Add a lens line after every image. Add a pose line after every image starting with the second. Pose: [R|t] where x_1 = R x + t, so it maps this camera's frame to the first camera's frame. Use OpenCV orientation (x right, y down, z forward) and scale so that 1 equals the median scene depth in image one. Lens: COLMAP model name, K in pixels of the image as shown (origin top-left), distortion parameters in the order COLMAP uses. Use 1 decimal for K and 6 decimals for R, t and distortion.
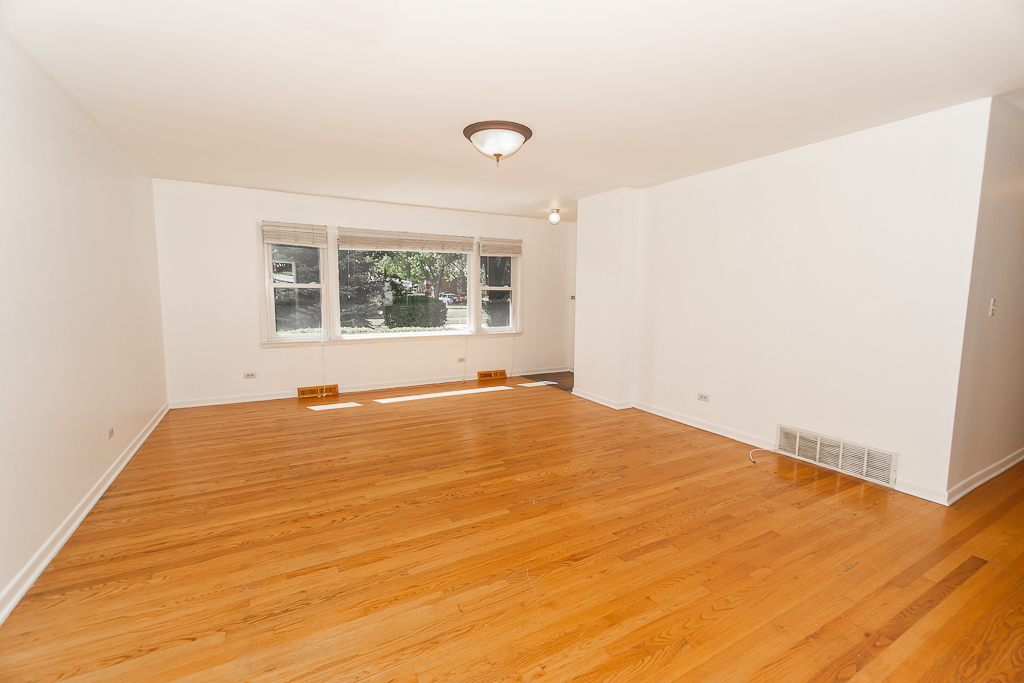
lens RADIAL K [[443.9, 0, 512.8], [0, 443.9, 339.0], [0, 0, 1]] dist [-0.006812, -0.000282]
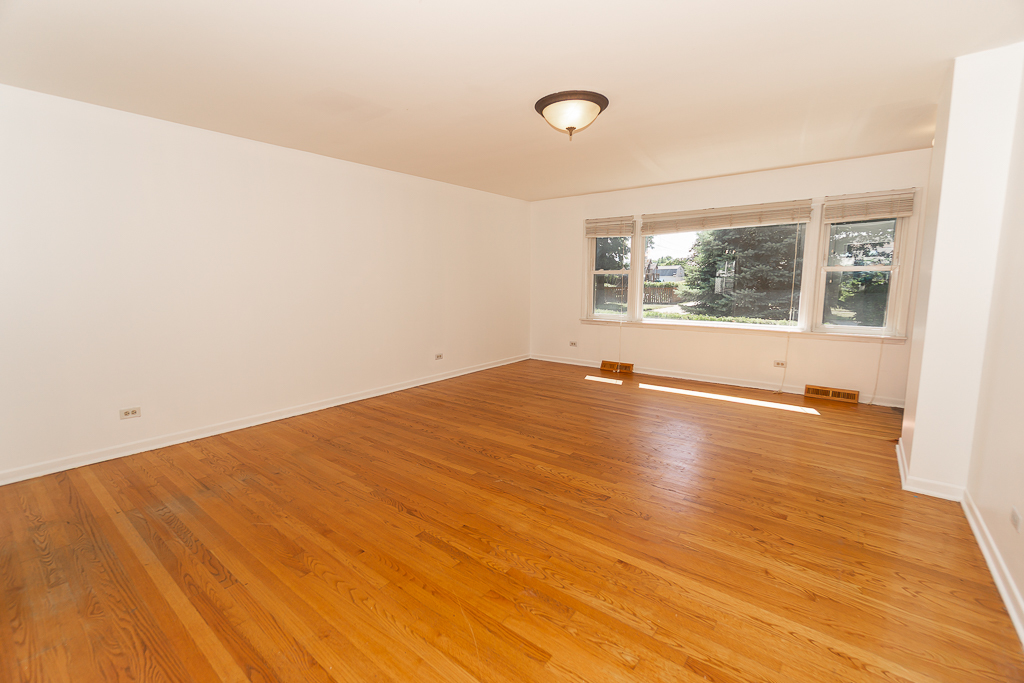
lens RADIAL K [[443.9, 0, 499.5], [0, 443.9, 343.3], [0, 0, 1]] dist [-0.006812, -0.000282]
pose [[0.366013, 0.123173, -0.922422, 0.756933], [-0.089487, 0.991267, 0.096858, -0.035744], [0.926297, 0.047093, 0.373839, 0.481315]]
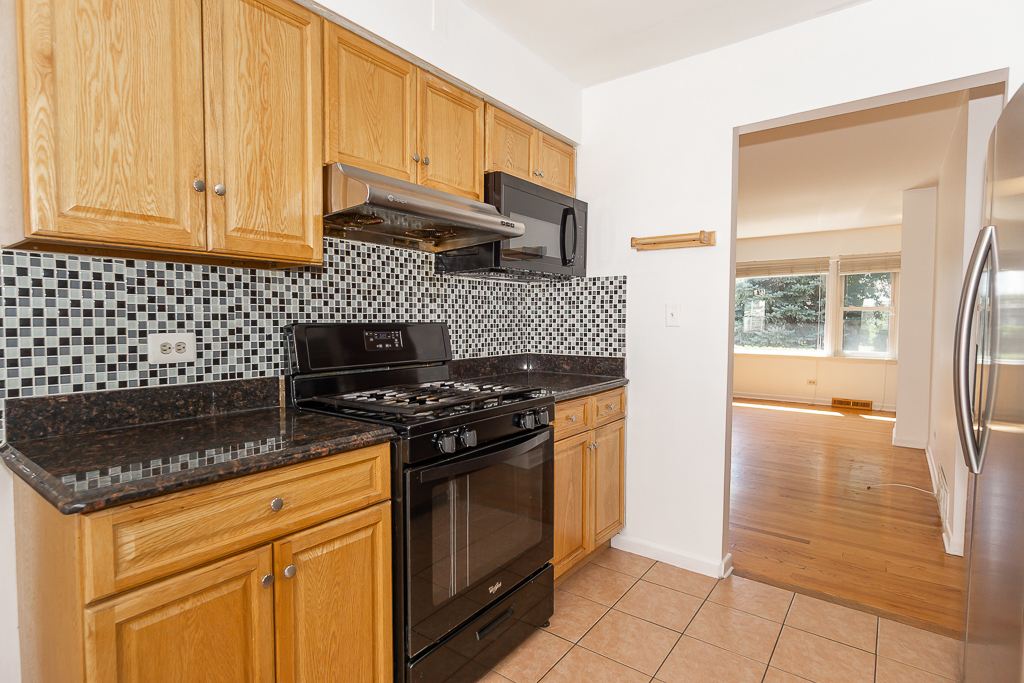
lens RADIAL K [[505.2, 0, 514.2], [0, 505.2, 347.3], [0, 0, 1]] dist [-0.009127, 0.001801]
pose [[0.398976, 0.045545, -0.915829, 1.182506], [-0.095073, 0.995437, 0.008085, 0.044298], [0.912019, 0.083845, 0.401486, -0.107525]]
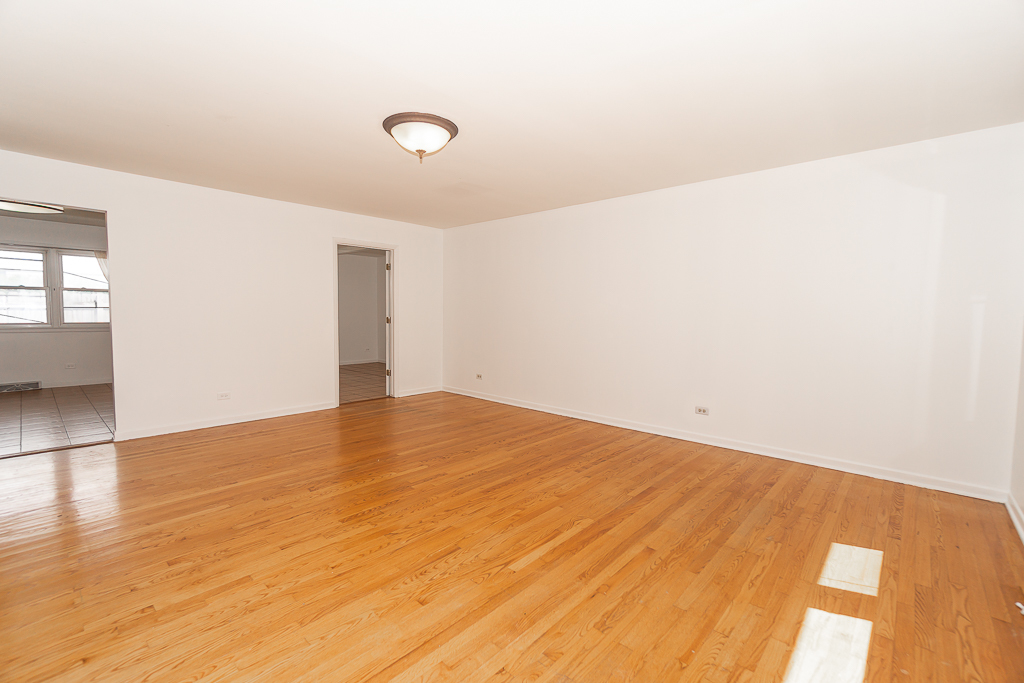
lens RADIAL K [[443.9, 0, 514.4], [0, 443.9, 335.1], [0, 0, 1]] dist [-0.006812, -0.000282]
pose [[-0.946559, -0.005386, -0.322484, 0.073501], [-0.056151, 0.987343, 0.148325, -0.168423], [0.317604, 0.158506, -0.934882, 1.818646]]
